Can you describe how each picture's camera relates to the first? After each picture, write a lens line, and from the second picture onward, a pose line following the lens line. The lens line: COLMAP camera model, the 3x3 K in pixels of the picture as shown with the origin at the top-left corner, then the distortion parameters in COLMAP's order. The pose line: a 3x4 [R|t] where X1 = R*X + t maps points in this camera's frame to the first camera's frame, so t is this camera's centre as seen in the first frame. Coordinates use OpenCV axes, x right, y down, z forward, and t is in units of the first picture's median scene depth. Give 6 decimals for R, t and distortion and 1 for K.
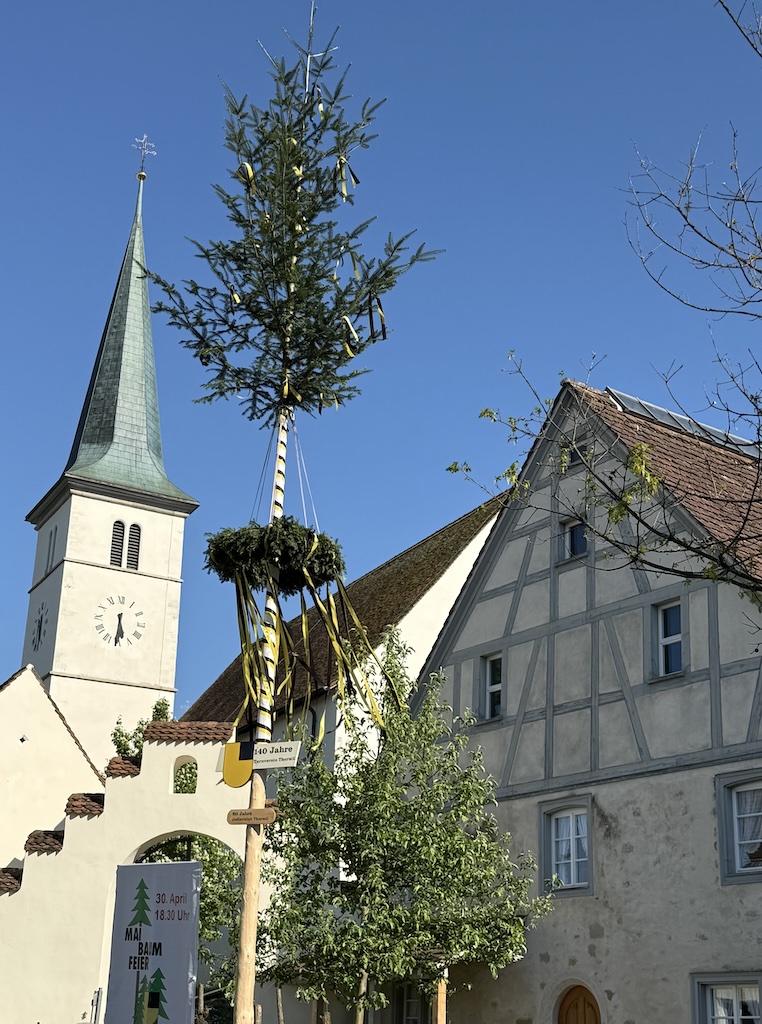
lens RADIAL K [[1414.0, 0, 338.0], [0, 1414.0, 603.1], [0, 0, 1]] dist [0.143232, 0.000000]
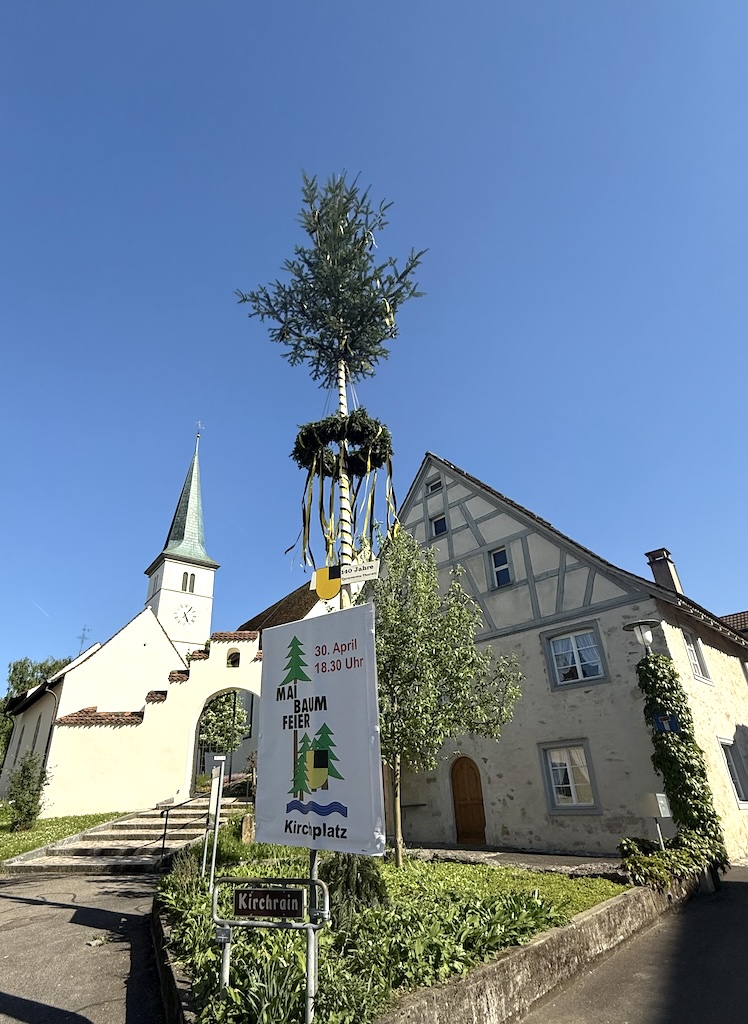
lens RADIAL K [[535.1, 0, 340.8], [0, 535.1, 548.3], [0, 0, 1]] dist [0.002784, -0.000427]
pose [[0.990203, 0.000259, 0.139632, -0.075268], [0.019020, 0.990428, -0.136714, 0.087968], [-0.138331, 0.138031, 0.980720, 0.297224]]
